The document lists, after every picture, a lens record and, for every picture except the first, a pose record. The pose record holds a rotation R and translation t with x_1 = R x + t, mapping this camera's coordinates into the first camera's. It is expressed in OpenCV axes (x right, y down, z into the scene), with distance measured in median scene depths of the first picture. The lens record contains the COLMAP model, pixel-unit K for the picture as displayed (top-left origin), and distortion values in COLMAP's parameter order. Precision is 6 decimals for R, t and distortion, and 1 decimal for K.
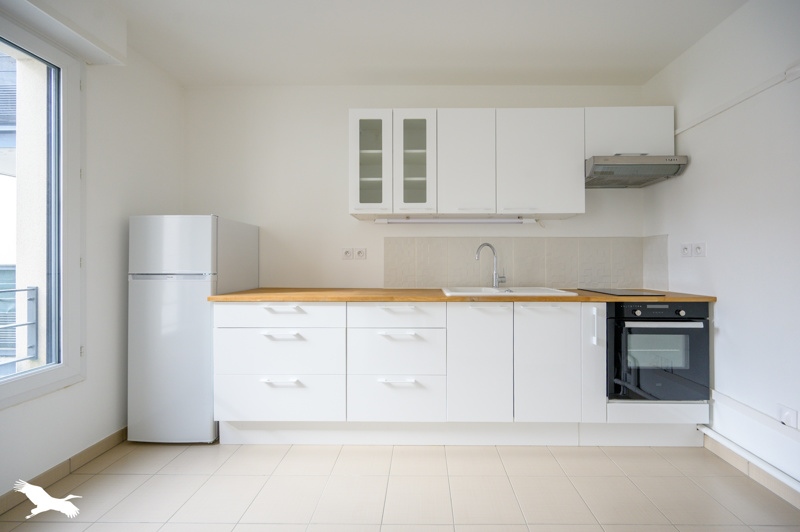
lens RADIAL K [[333.3, 0, 419.1], [0, 333.3, 259.8], [0, 0, 1]] dist [-0.000830, -0.000219]
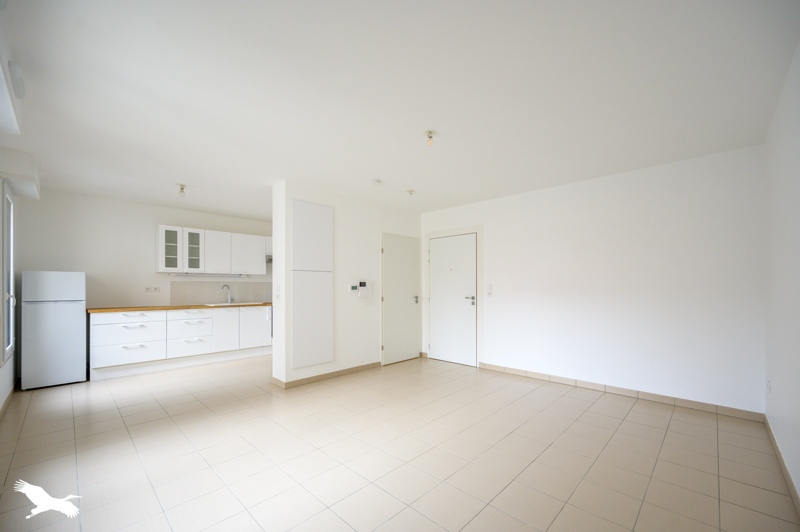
lens RADIAL K [[325.9, 0, 413.8], [0, 325.9, 284.5], [0, 0, 1]] dist [0.000827, 0.000135]
pose [[0.664776, 0.004439, 0.747030, -0.706008], [-0.001571, 0.999988, -0.004543, -0.045411], [-0.747041, 0.001846, 0.664775, -1.716673]]
